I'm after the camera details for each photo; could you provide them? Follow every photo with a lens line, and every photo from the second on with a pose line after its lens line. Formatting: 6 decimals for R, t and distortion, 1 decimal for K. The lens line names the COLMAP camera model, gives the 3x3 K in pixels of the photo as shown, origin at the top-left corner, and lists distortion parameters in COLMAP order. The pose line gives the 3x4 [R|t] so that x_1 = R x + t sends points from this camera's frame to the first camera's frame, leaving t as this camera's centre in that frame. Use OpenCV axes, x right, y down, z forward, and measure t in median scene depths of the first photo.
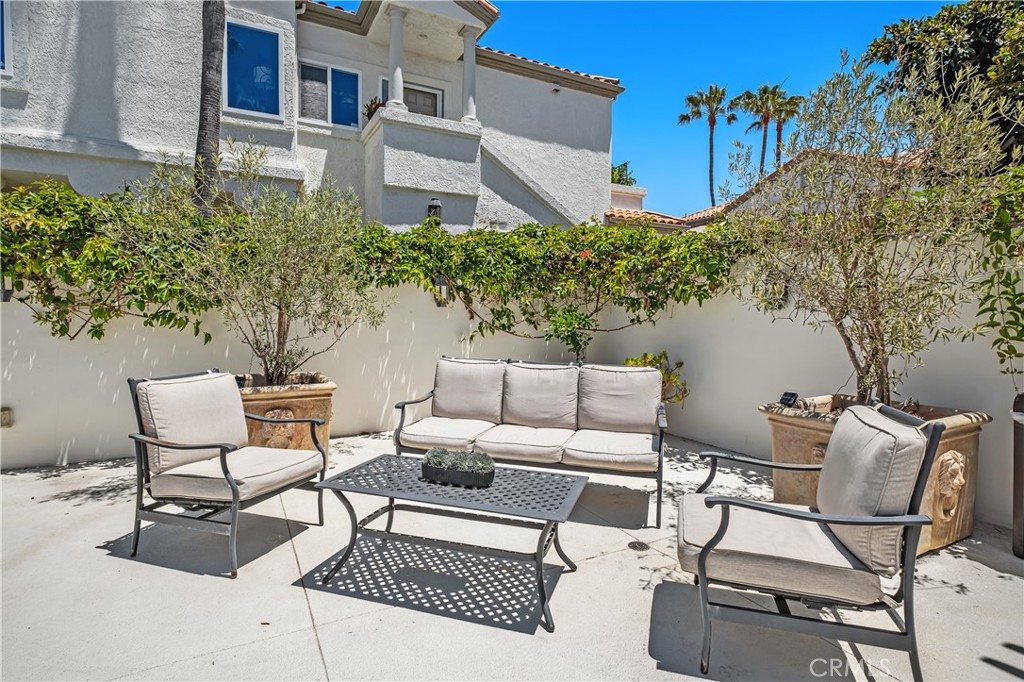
lens RADIAL K [[518.6, 0, 515.6], [0, 518.6, 318.5], [0, 0, 1]] dist [-0.002035, -0.000530]
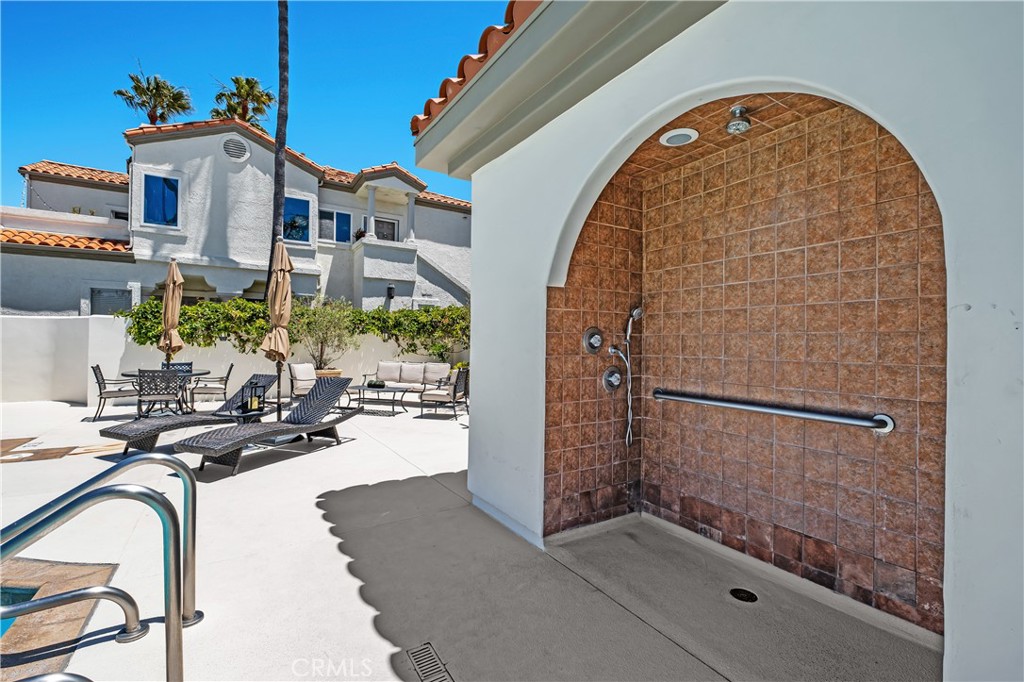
lens RADIAL K [[438.7, 0, 512.1], [0, 438.7, 335.9], [0, 0, 1]] dist [0.003111, -0.005939]
pose [[0.997870, 0.004843, 0.065050, 0.196776], [-0.003303, 0.999712, -0.023756, -0.003209], [-0.065147, 0.023491, 0.997599, -0.676735]]
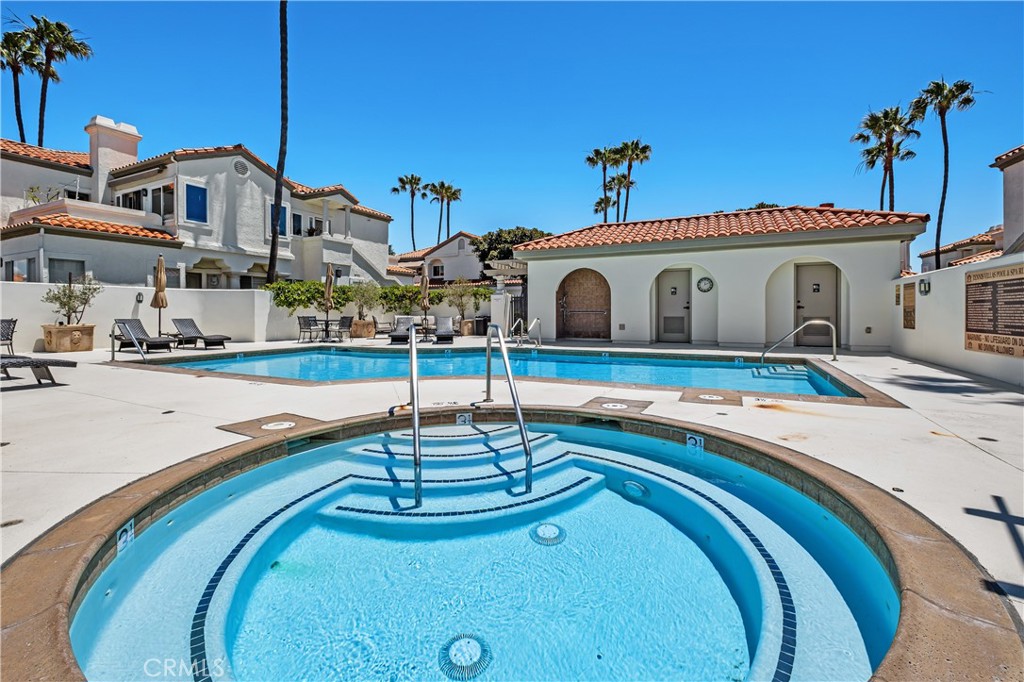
lens RADIAL K [[449.8, 0, 512.9], [0, 449.8, 313.2], [0, 0, 1]] dist [0.000775, -0.000044]
pose [[0.821071, -0.005517, 0.570800, -0.829215], [0.011525, 0.999910, -0.006914, 0.046131], [-0.570710, 0.012255, 0.821060, -1.634397]]
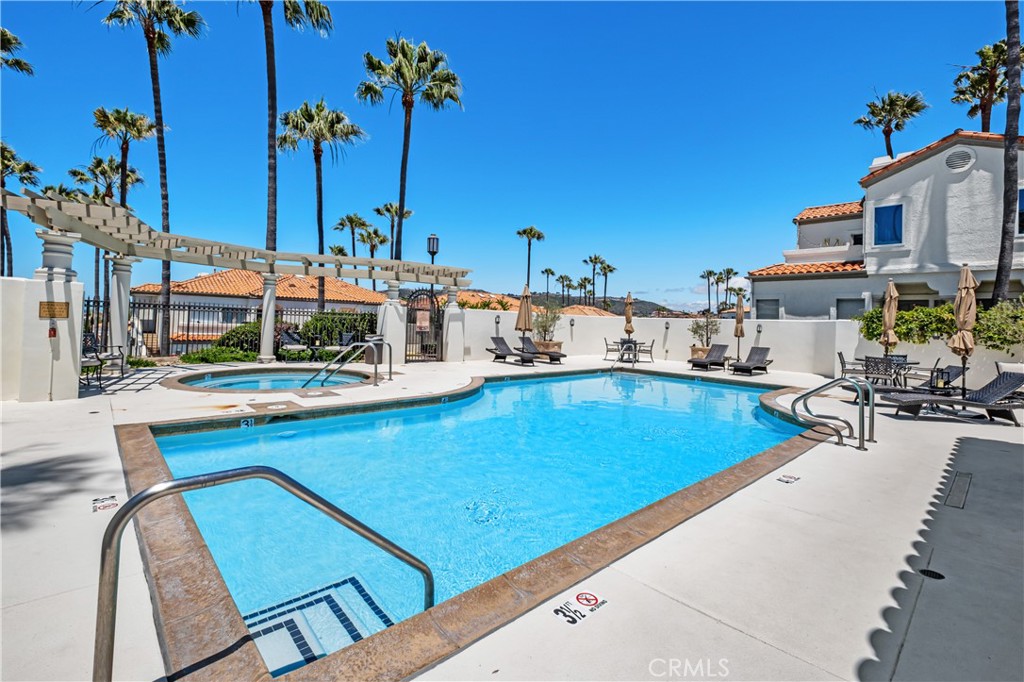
lens RADIAL K [[455.4, 0, 508.0], [0, 455.4, 314.2], [0, 0, 1]] dist [0.002140, -0.000319]
pose [[0.243354, -0.013024, -0.969850, 0.558992], [-0.042728, 0.998795, -0.024133, -0.002389], [0.968996, 0.047312, 0.242505, -1.110645]]
